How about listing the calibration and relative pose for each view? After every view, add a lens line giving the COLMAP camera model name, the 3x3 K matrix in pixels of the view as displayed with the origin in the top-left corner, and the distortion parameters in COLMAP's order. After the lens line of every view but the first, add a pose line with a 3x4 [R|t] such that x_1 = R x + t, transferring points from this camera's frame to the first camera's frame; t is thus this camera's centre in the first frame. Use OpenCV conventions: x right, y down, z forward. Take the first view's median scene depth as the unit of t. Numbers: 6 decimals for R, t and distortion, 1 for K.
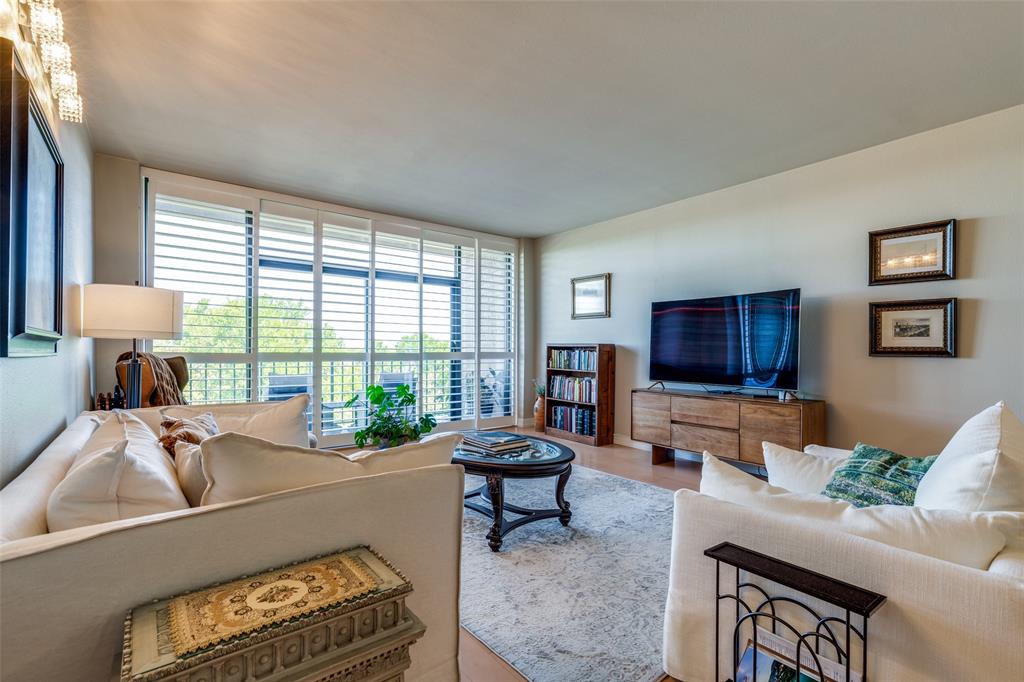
lens RADIAL K [[465.5, 0, 509.7], [0, 465.5, 346.7], [0, 0, 1]] dist [0.000481, 0.000172]
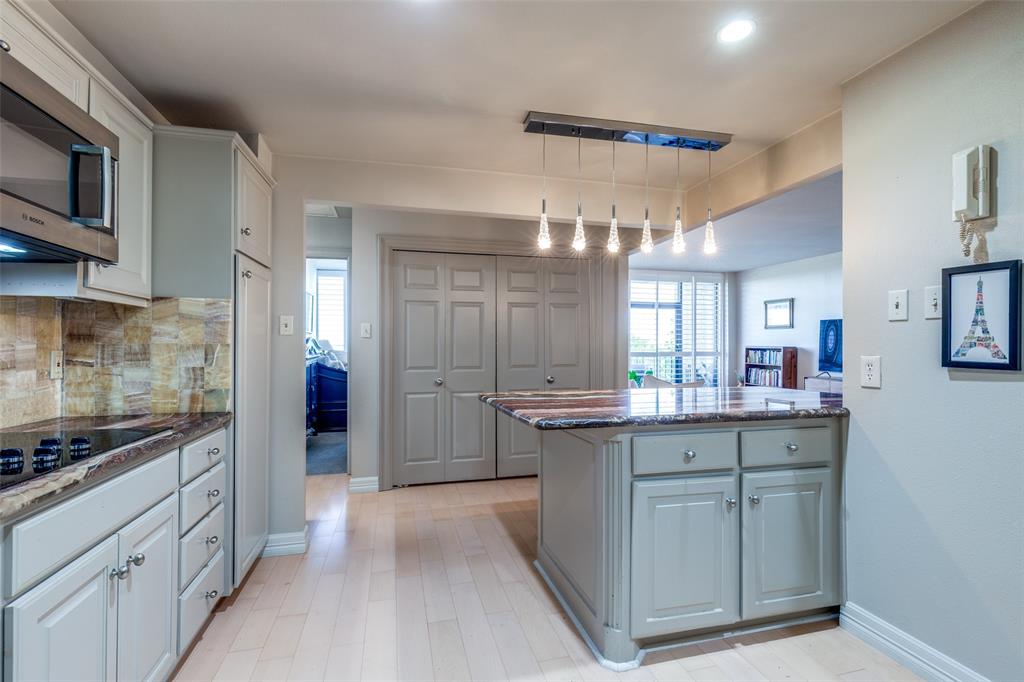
lens RADIAL K [[465.5, 0, 507.9], [0, 465.5, 346.2], [0, 0, 1]] dist [0.000481, 0.000172]
pose [[0.915568, -0.000568, -0.402162, -0.014534], [0.002468, 0.999988, 0.004207, -0.014161], [0.402155, -0.004844, 0.915559, -0.633246]]
